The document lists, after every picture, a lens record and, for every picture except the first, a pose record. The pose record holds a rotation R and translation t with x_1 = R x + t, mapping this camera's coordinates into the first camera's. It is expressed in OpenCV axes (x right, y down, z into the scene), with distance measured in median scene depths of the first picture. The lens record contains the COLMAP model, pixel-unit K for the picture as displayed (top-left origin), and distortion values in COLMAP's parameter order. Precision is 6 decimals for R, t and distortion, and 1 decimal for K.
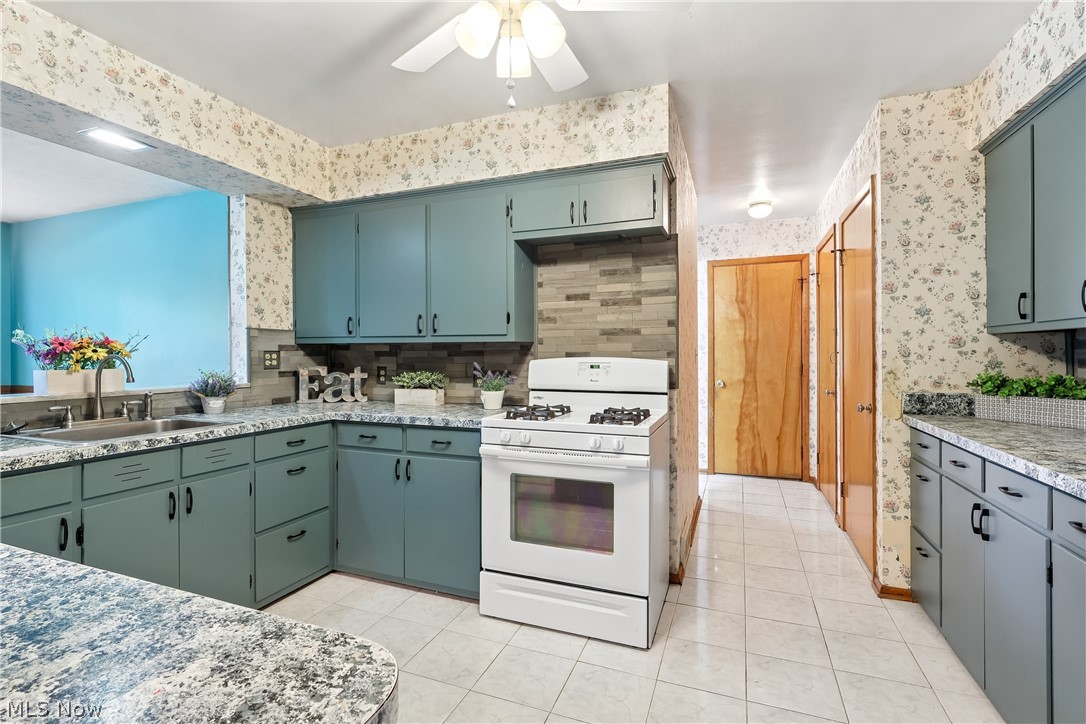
lens RADIAL K [[508.5, 0, 536.5], [0, 508.5, 356.1], [0, 0, 1]] dist [-0.000611, -0.000027]
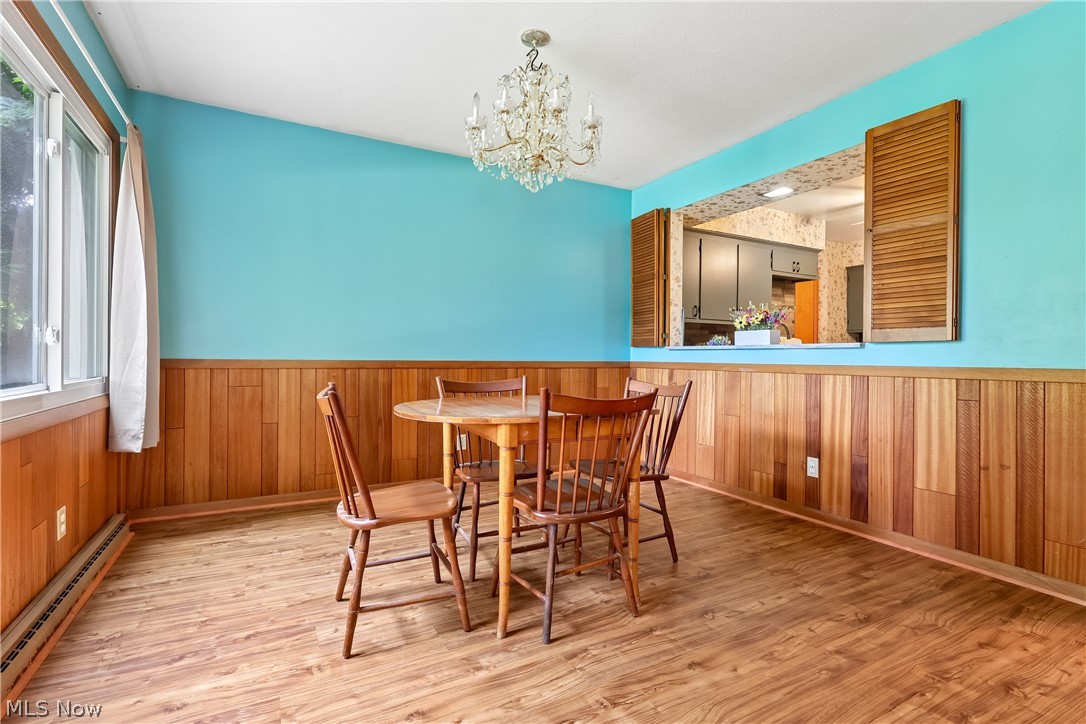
lens RADIAL K [[514.6, 0, 558.4], [0, 514.6, 360.7], [0, 0, 1]] dist [-0.000007, -0.000016]
pose [[0.619547, 0.000752, 0.784959, -2.088107], [-0.009091, 0.999939, 0.006217, 0.096346], [-0.784907, -0.010987, 0.619517, 0.421067]]
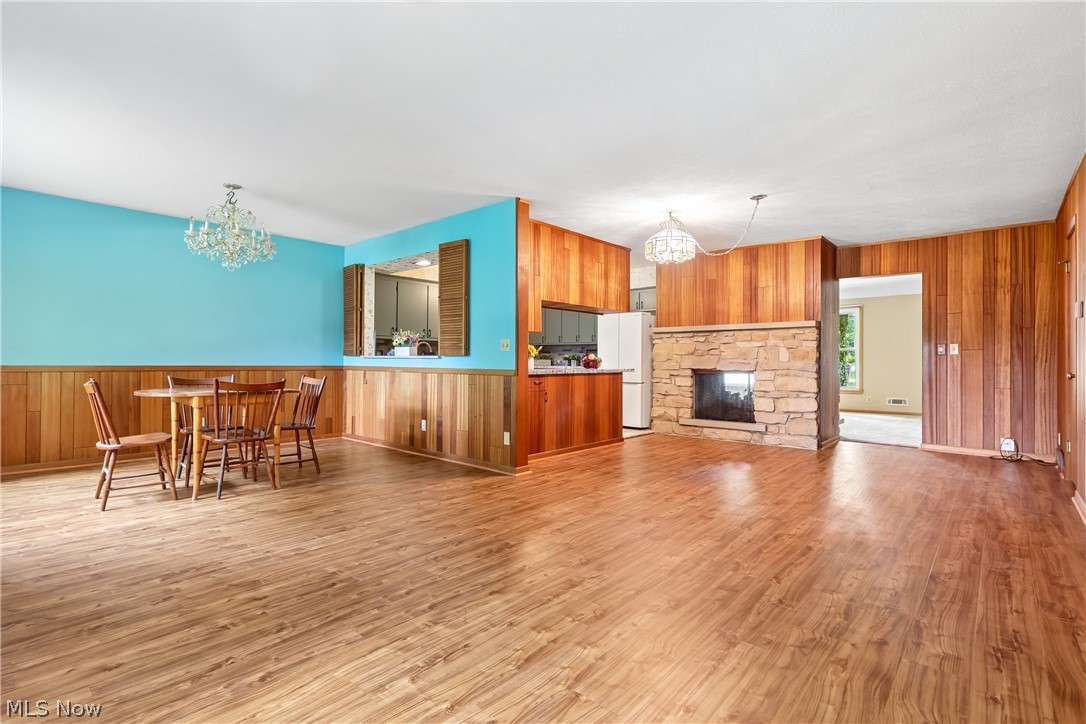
lens RADIAL K [[509.1, 0, 545.1], [0, 509.1, 360.6], [0, 0, 1]] dist [-0.000685, -0.000162]
pose [[0.330530, 0.005705, 0.943778, -2.571777], [-0.008827, 0.999957, -0.002953, 0.082110], [-0.943754, -0.007354, 0.330566, -0.417470]]
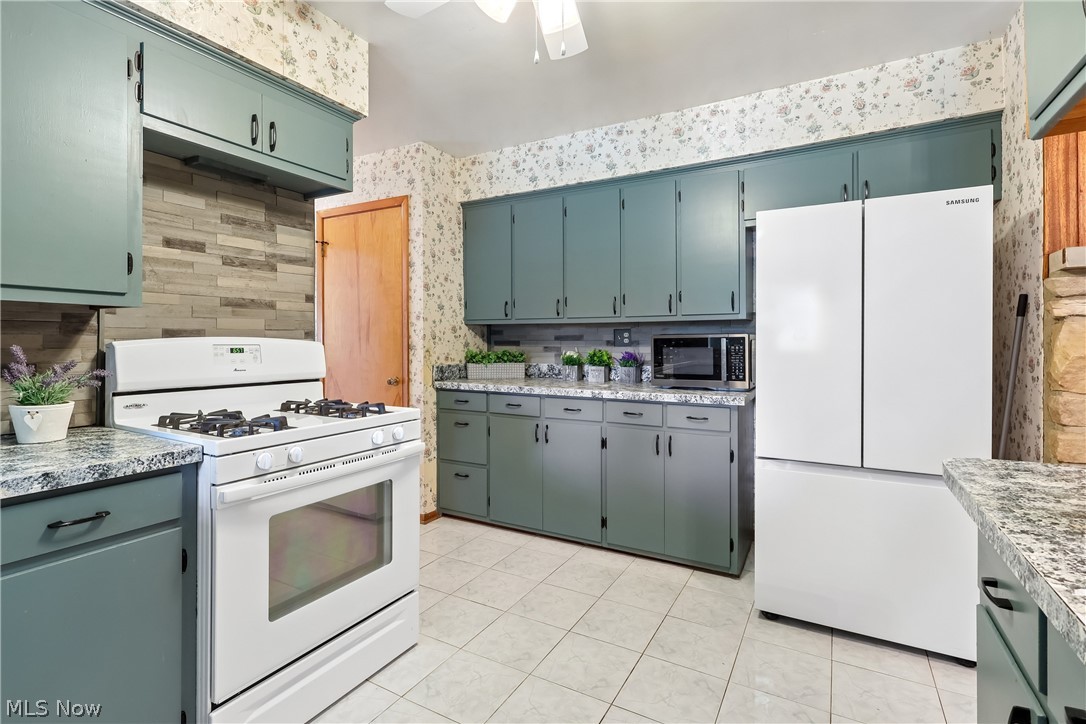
lens RADIAL K [[514.7, 0, 545.8], [0, 514.7, 340.3], [0, 0, 1]] dist [0.000874, 0.000128]
pose [[0.126008, 0.005443, 0.992014, -0.551040], [0.001921, 0.999982, -0.005731, 0.011770], [-0.992027, 0.002628, 0.125995, 0.489893]]
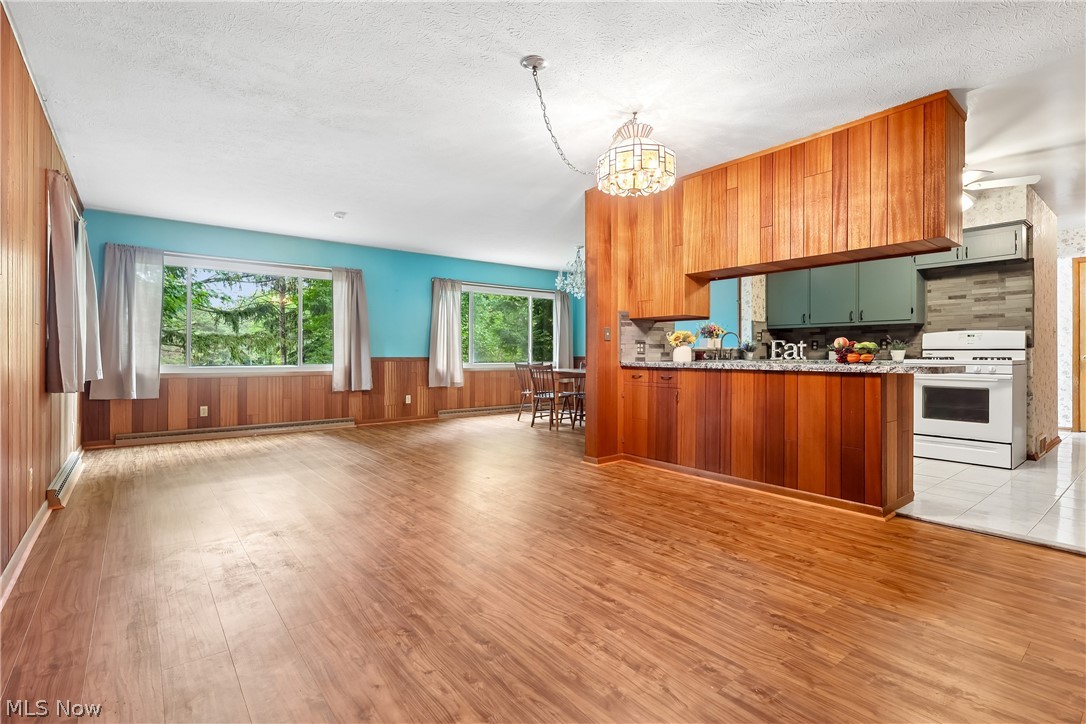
lens RADIAL K [[508.5, 0, 536.5], [0, 508.5, 356.1], [0, 0, 1]] dist [-0.000611, -0.000027]
pose [[0.867096, 0.001981, -0.498138, -0.326000], [0.000850, 0.999985, 0.005457, 0.082463], [0.498141, -0.005155, 0.867081, -1.339307]]
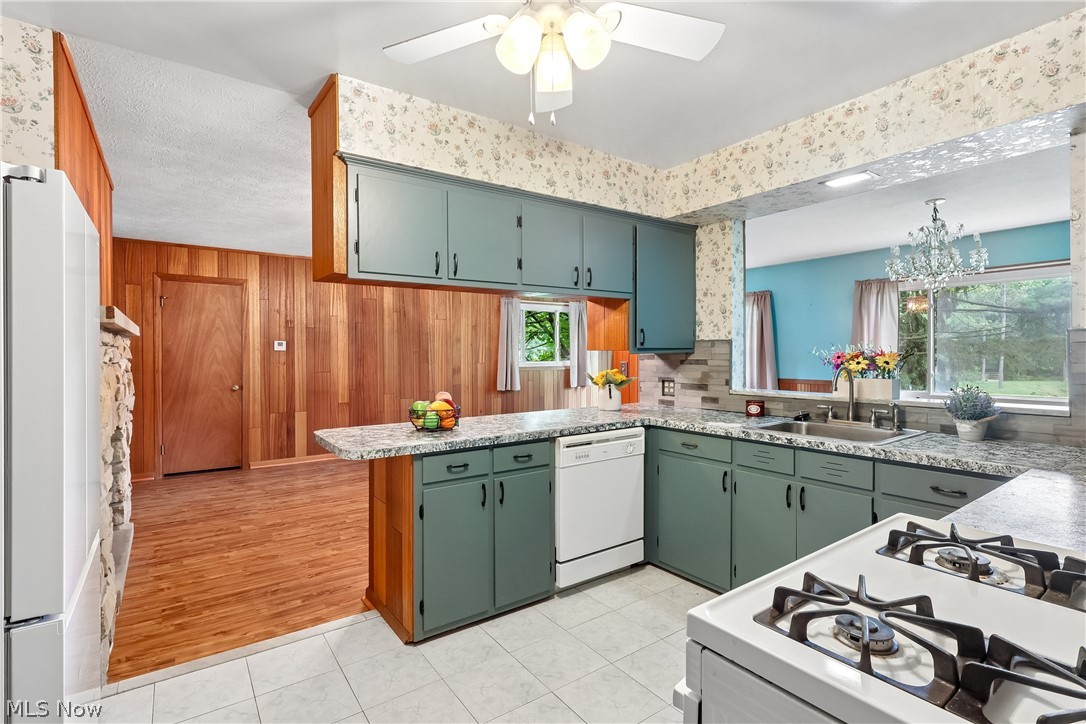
lens RADIAL K [[508.5, 0, 536.5], [0, 508.5, 356.1], [0, 0, 1]] dist [-0.000611, -0.000027]
pose [[-0.537475, 0.010230, -0.843217, 0.440089], [0.006520, 0.999947, 0.007976, -0.034183], [0.843254, -0.001211, -0.537514, 0.841796]]
